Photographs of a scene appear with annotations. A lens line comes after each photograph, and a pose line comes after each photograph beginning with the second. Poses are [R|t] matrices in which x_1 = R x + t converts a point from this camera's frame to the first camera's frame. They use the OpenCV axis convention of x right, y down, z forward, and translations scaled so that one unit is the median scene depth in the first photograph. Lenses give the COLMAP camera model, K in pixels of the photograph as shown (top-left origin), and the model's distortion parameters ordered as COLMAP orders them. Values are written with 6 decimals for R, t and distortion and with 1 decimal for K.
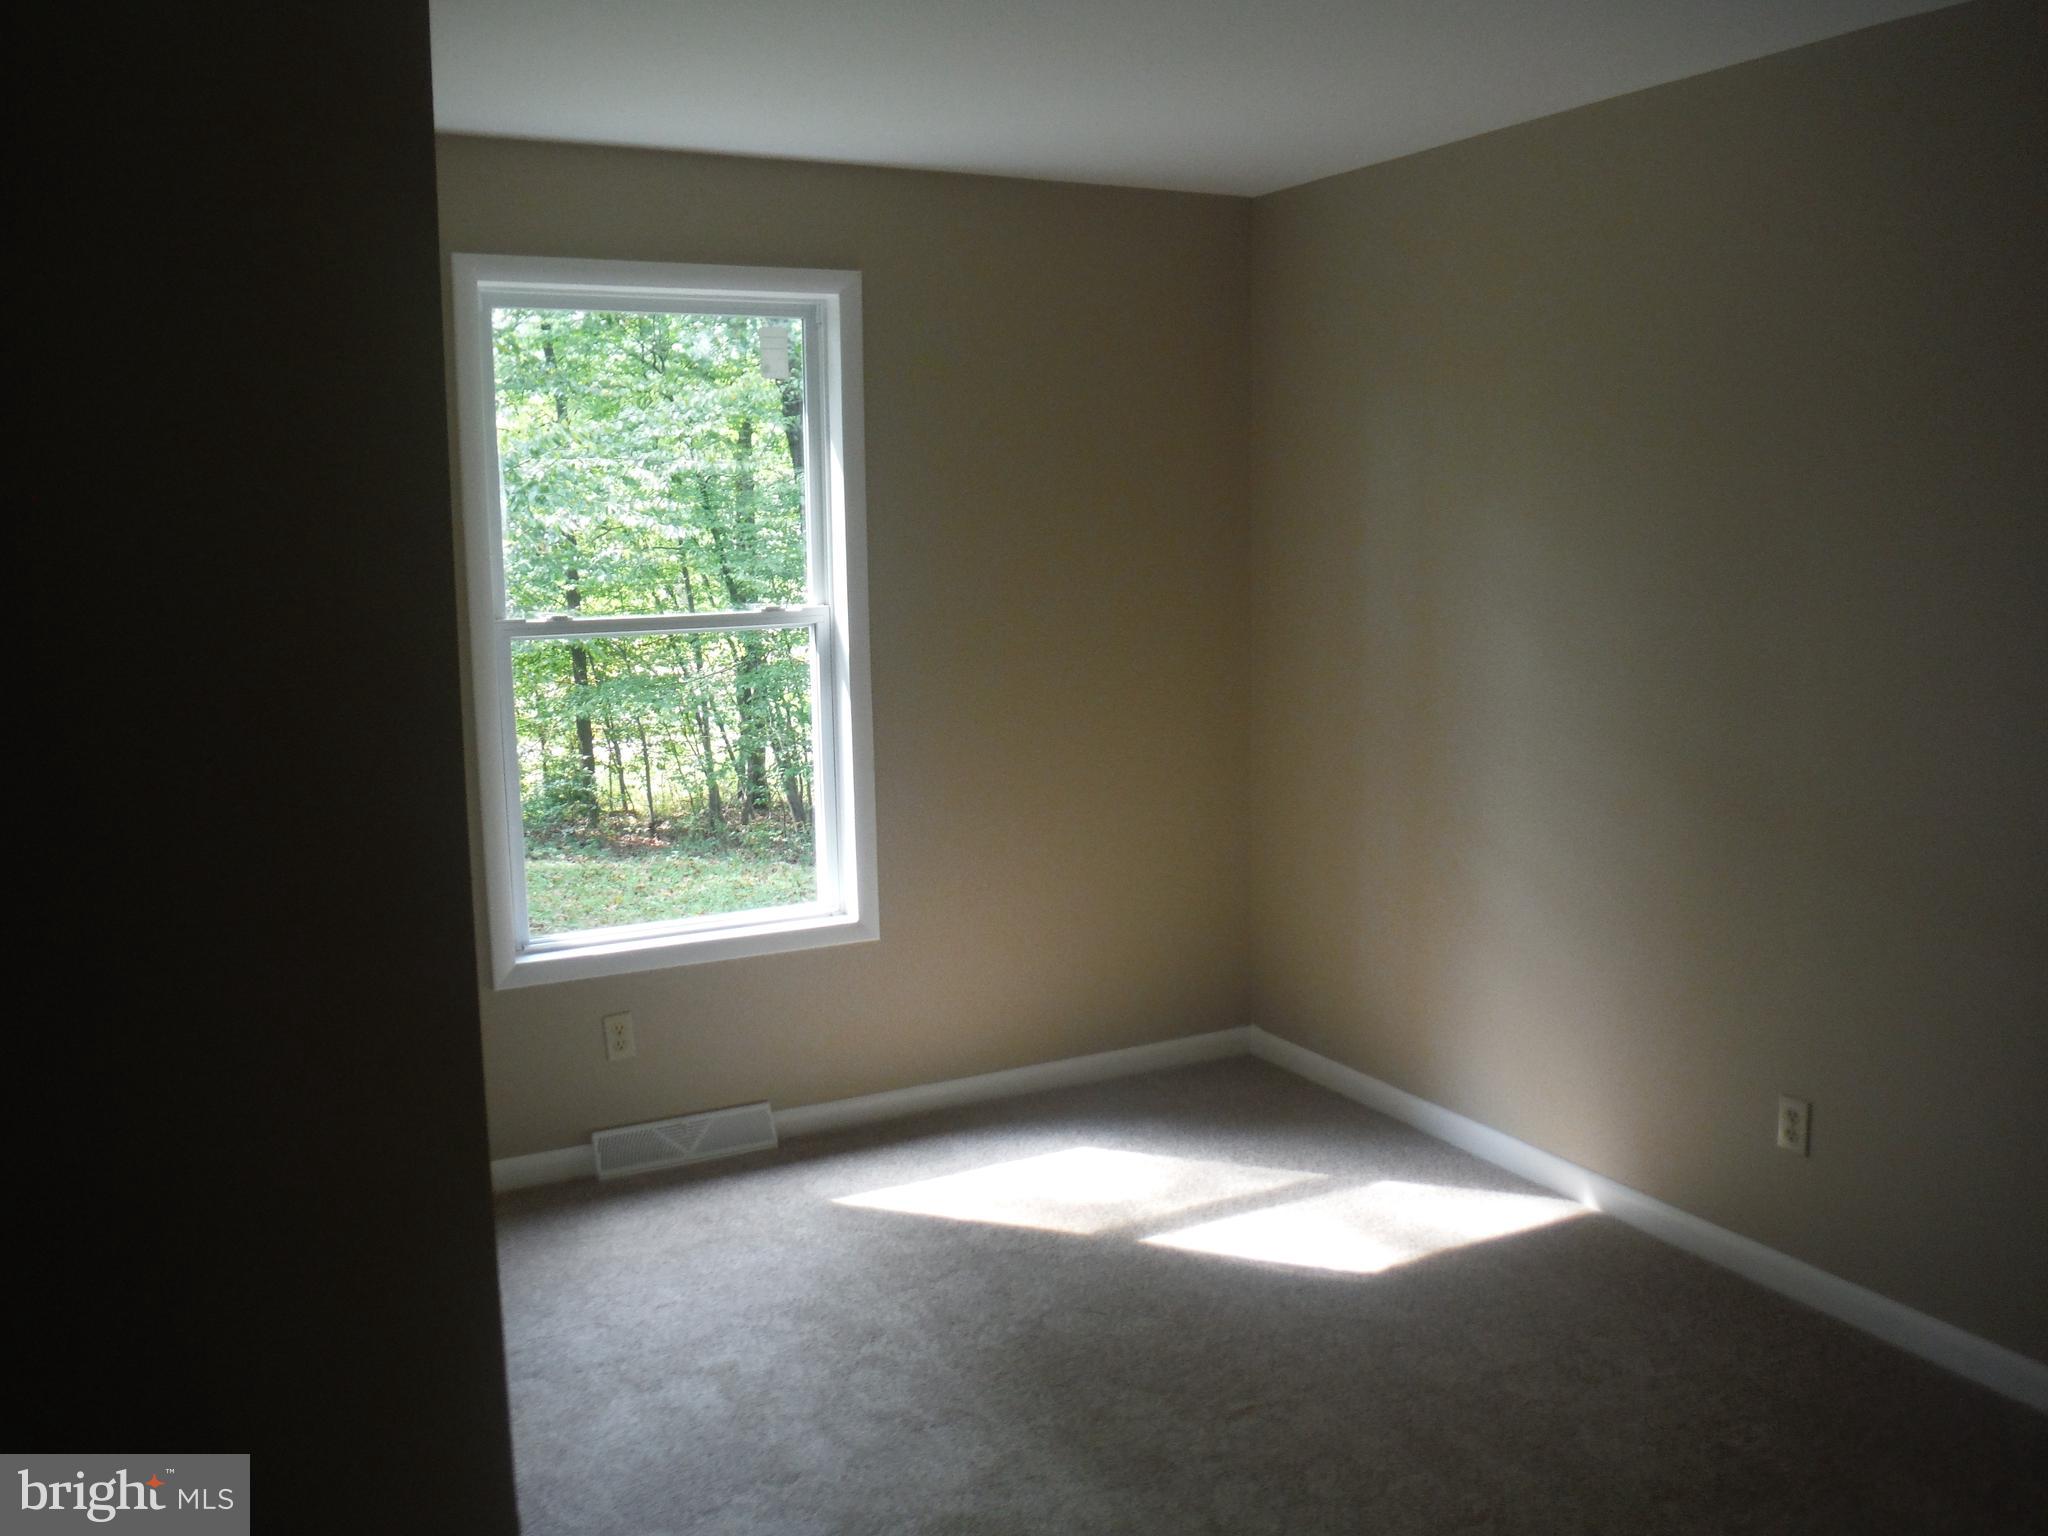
lens RADIAL K [[1813.3, 0, 1024.0], [0, 1813.3, 768.0], [0, 0, 1]] dist [-0.004274, -0.002540]
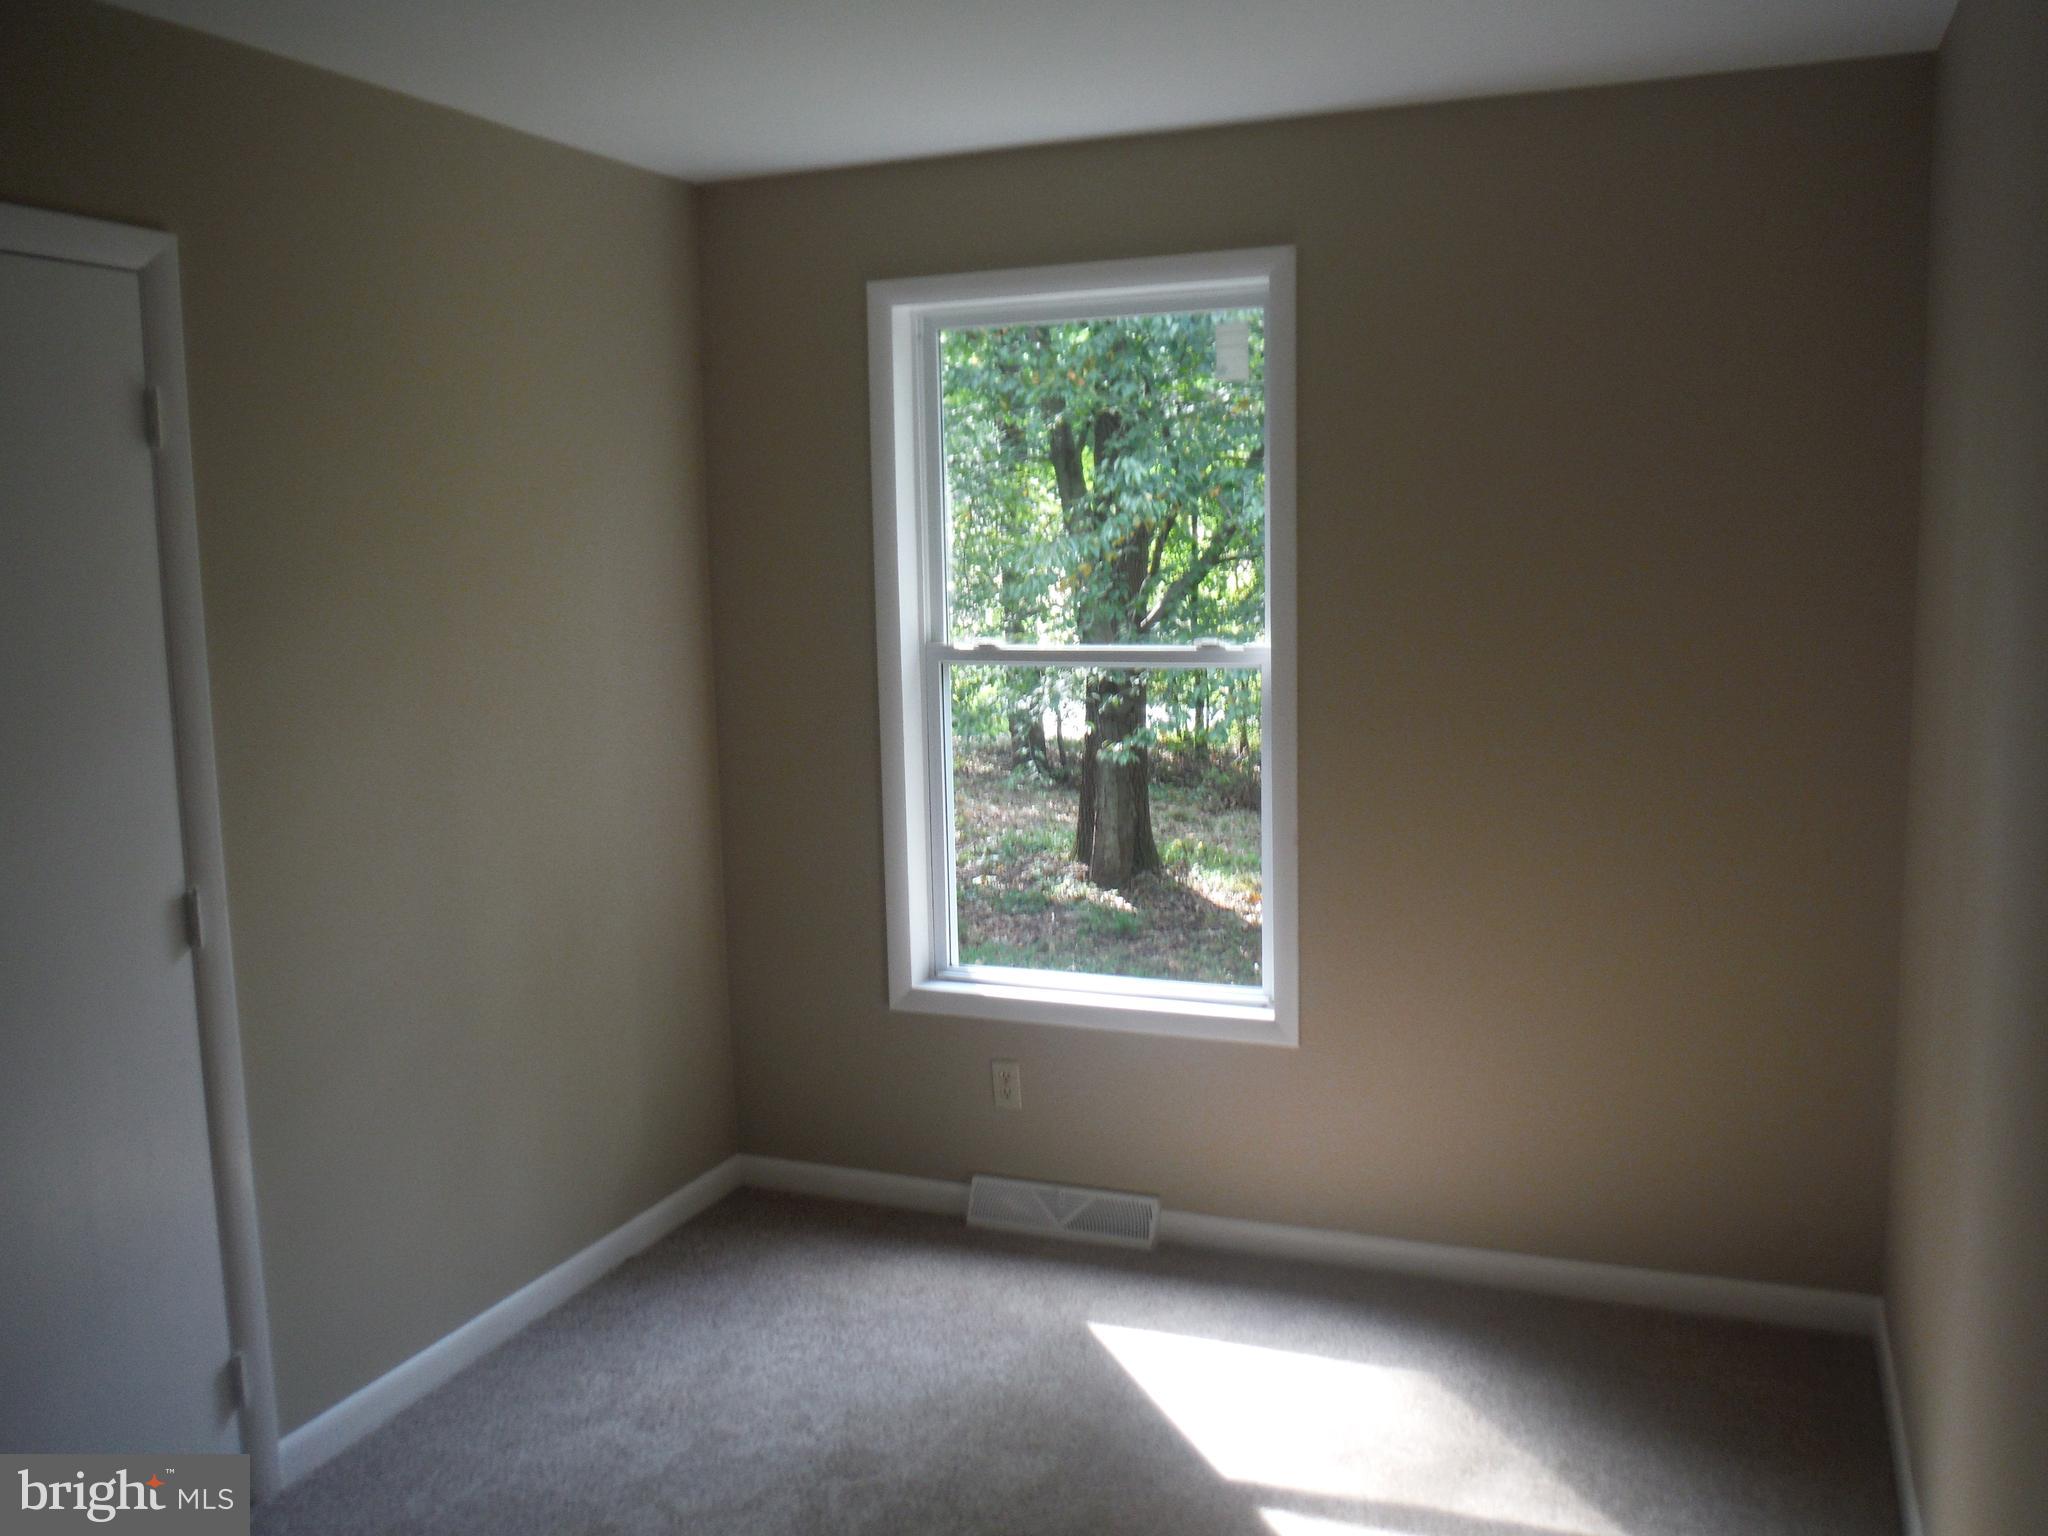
lens RADIAL K [[1793.8, 0, 1024.0], [0, 1793.8, 768.0], [0, 0, 1]] dist [-0.034302, 0.005893]
pose [[0.633553, 0.101662, -0.766991, 0.488423], [-0.096383, 0.993978, 0.052134, -0.067487], [0.767672, 0.040895, 0.639536, 0.394459]]
